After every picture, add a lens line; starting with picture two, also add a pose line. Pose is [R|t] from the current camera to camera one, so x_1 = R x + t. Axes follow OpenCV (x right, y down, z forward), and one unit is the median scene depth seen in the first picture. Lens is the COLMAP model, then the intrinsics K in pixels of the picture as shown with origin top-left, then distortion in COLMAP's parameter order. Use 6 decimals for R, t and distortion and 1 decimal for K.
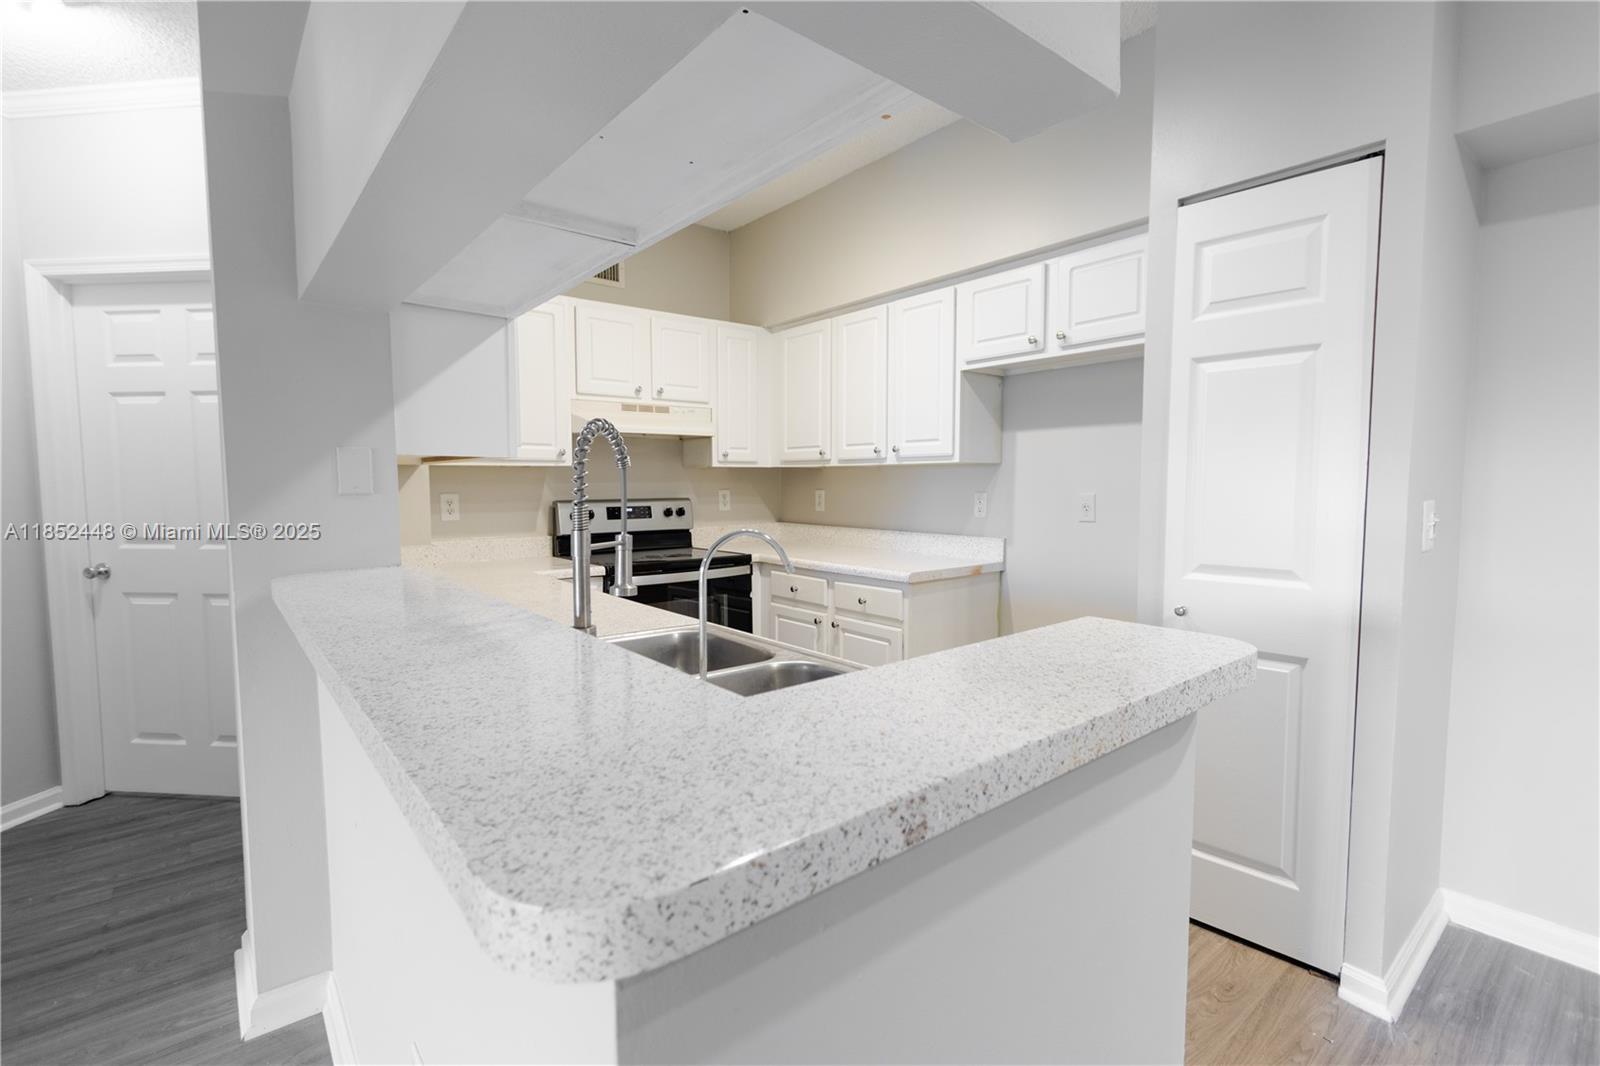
lens RADIAL K [[723.6, 0, 788.7], [0, 723.6, 529.0], [0, 0, 1]] dist [0.024727, -0.018433]
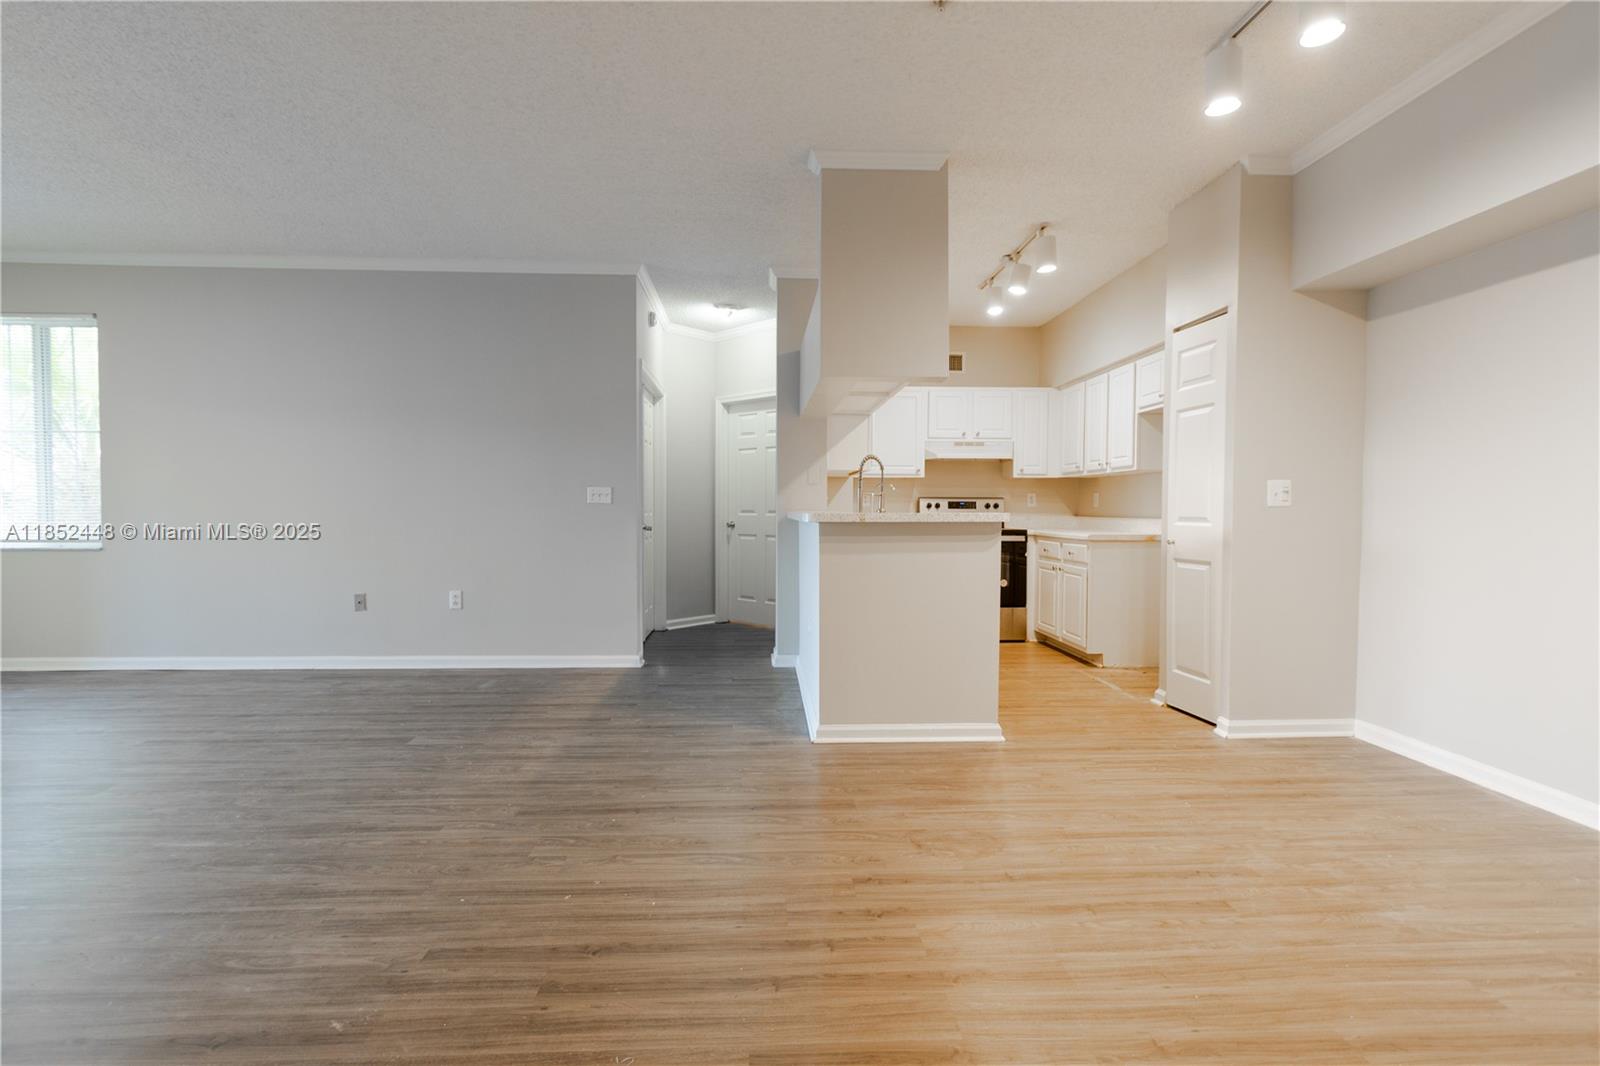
lens RADIAL K [[742.2, 0, 793.5], [0, 742.2, 531.6], [0, 0, 1]] dist [0.009908, -0.000166]
pose [[0.806435, 0.024502, -0.590815, 0.557007], [-0.046446, 0.998679, -0.021979, 0.108708], [0.589495, 0.045166, 0.806508, -0.720588]]
